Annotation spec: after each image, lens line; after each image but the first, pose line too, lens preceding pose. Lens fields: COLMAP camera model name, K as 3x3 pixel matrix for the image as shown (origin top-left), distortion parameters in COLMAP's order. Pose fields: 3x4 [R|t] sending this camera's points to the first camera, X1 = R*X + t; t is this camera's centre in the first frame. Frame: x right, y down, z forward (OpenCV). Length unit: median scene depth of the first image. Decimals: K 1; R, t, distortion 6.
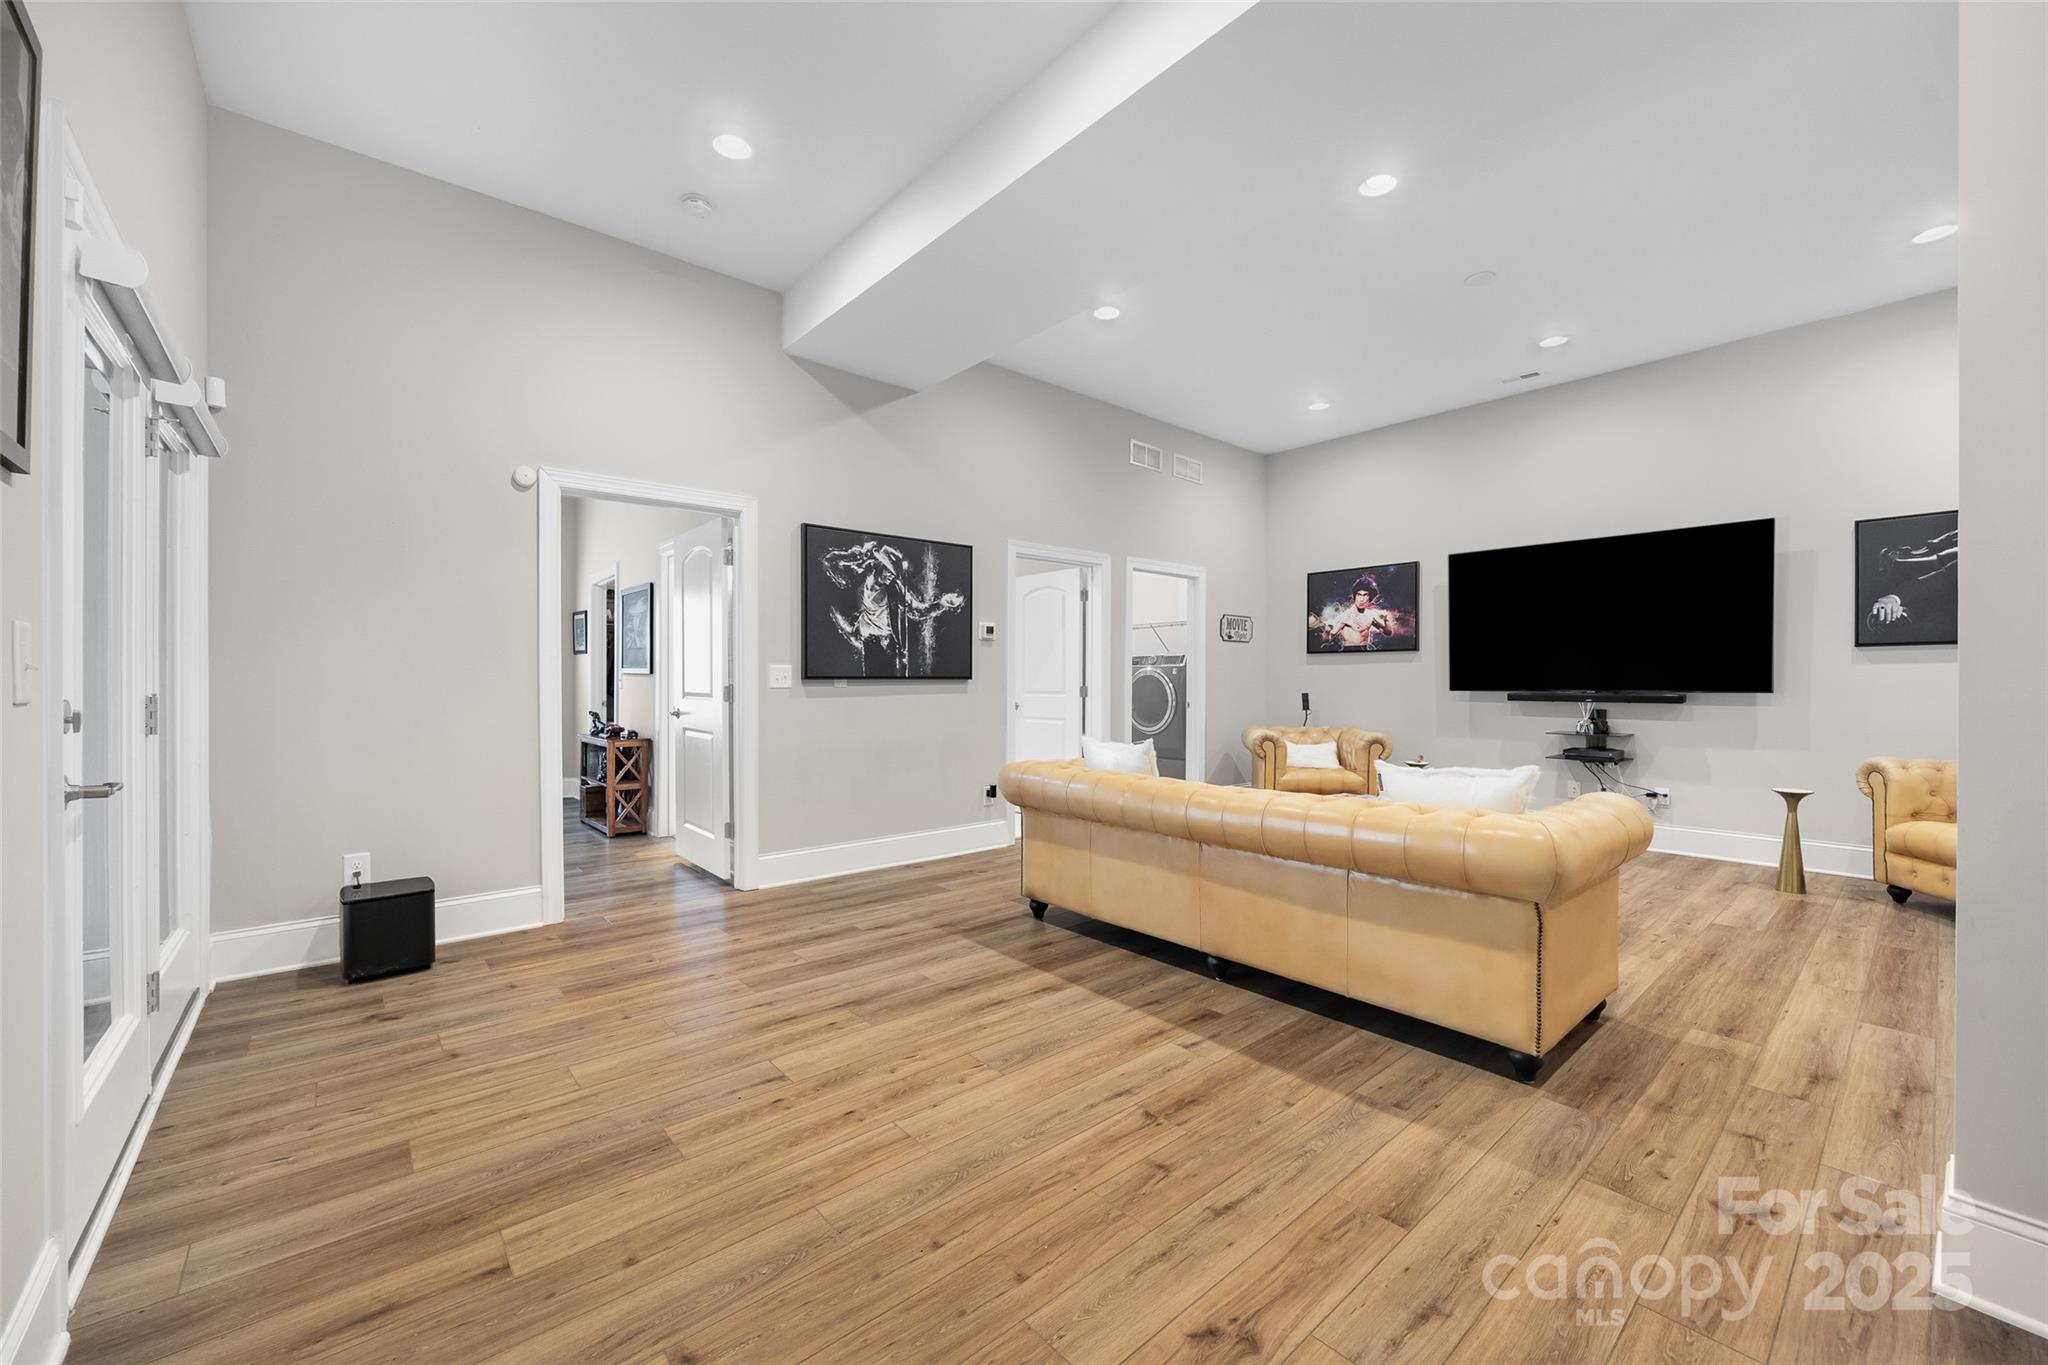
lens RADIAL K [[782.7, 0, 1016.7], [0, 782.7, 672.8], [0, 0, 1]] dist [-0.003612, -0.000085]
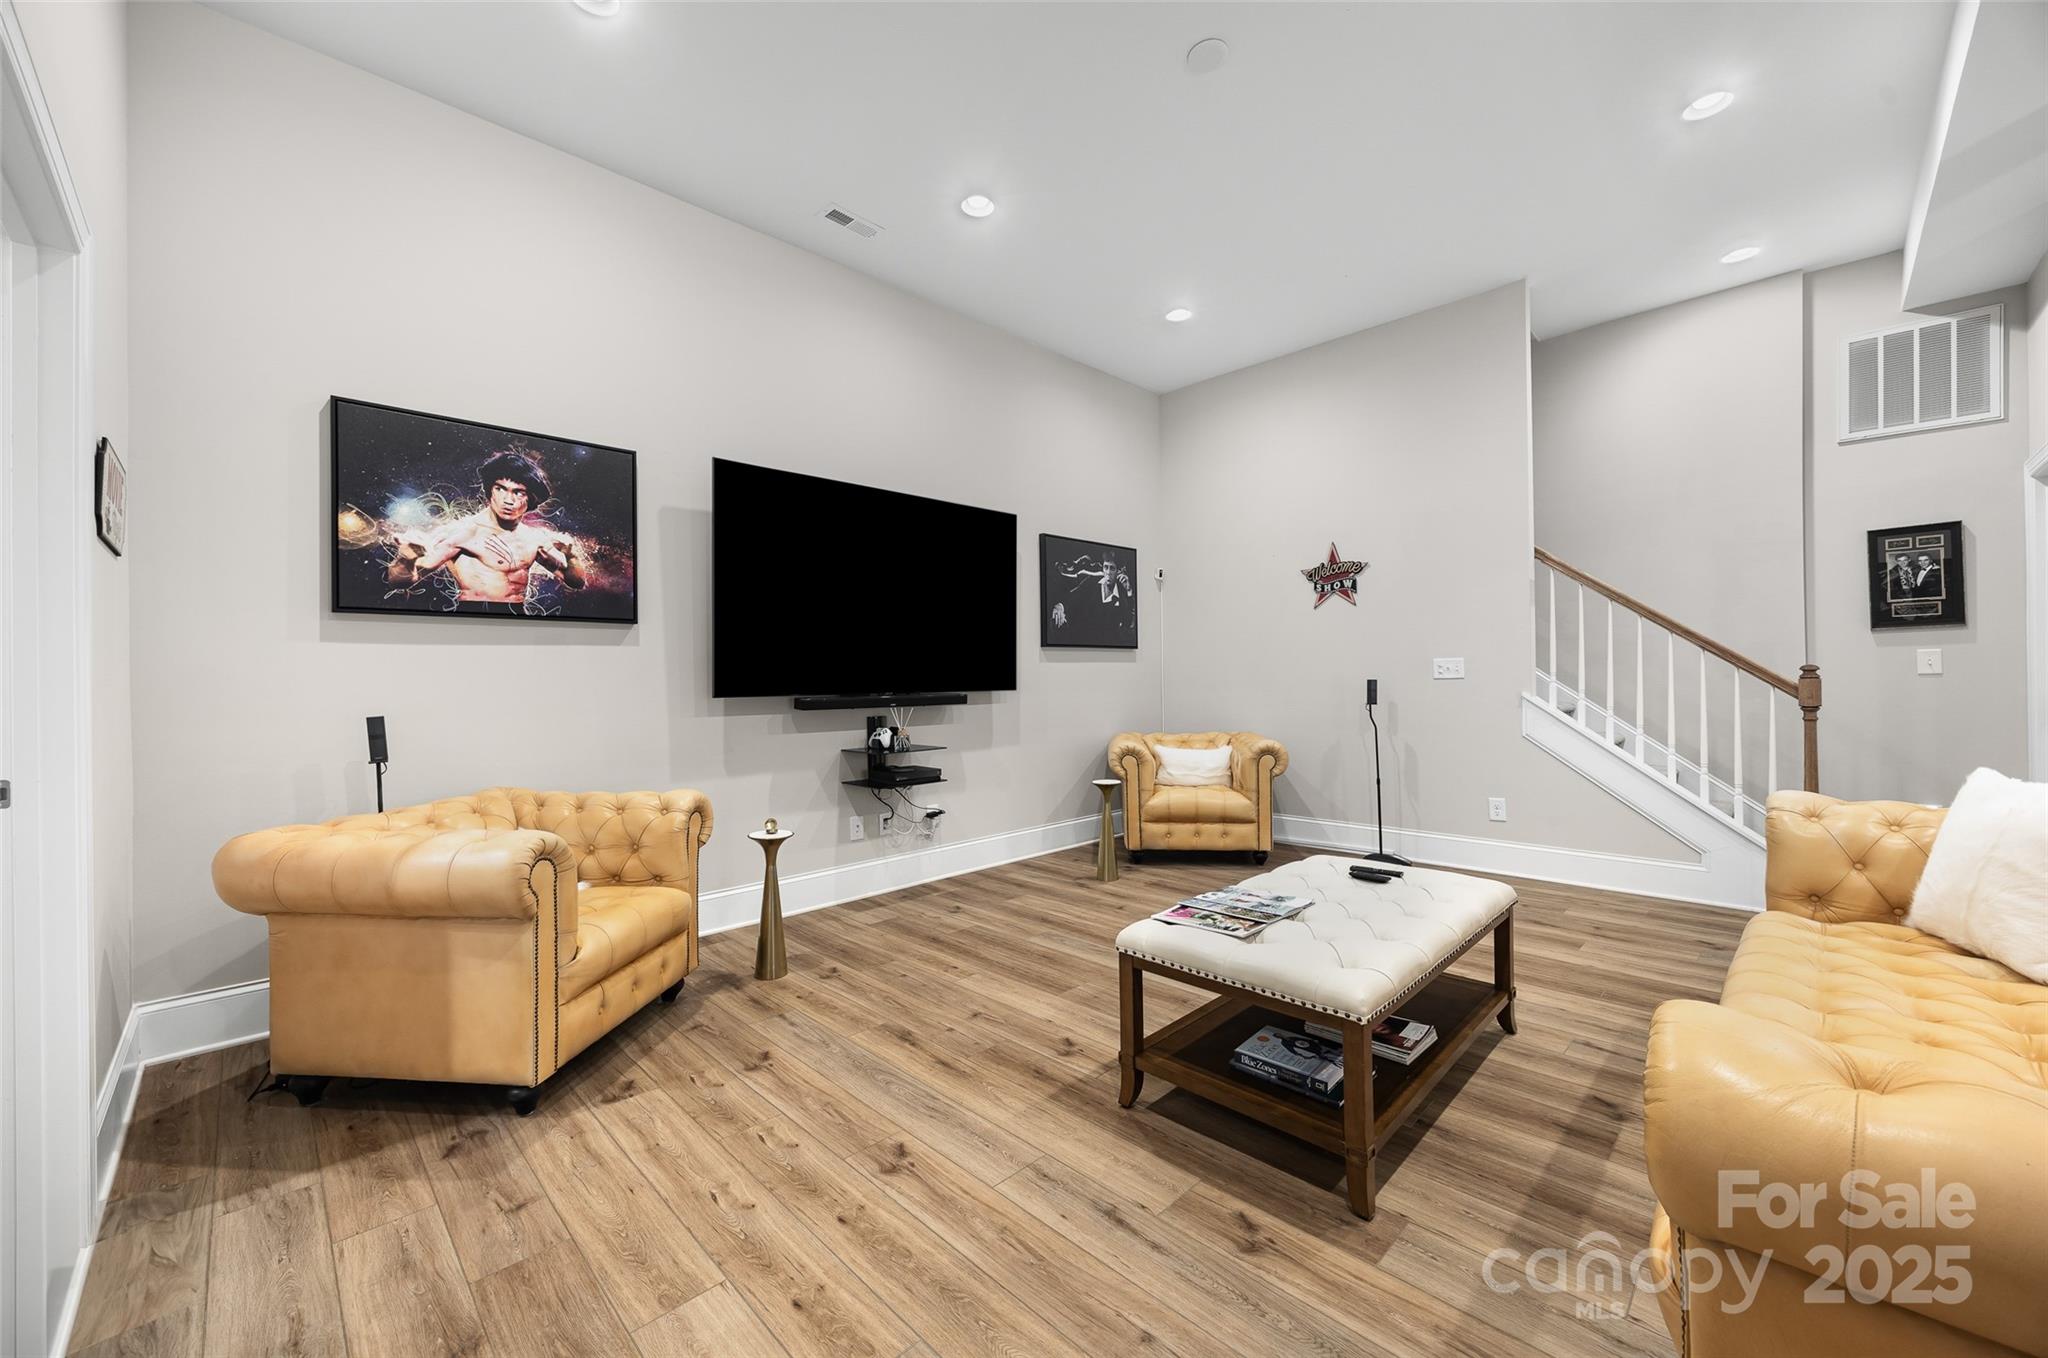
lens RADIAL K [[782.7, 0, 1016.7], [0, 782.7, 669.3], [0, 0, 1]] dist [-0.003612, -0.000085]
pose [[-0.077315, 0.012459, 0.996929, -0.023654], [0.001504, 0.999922, -0.012380, 0.008755], [-0.997006, 0.000542, -0.077328, 0.764718]]
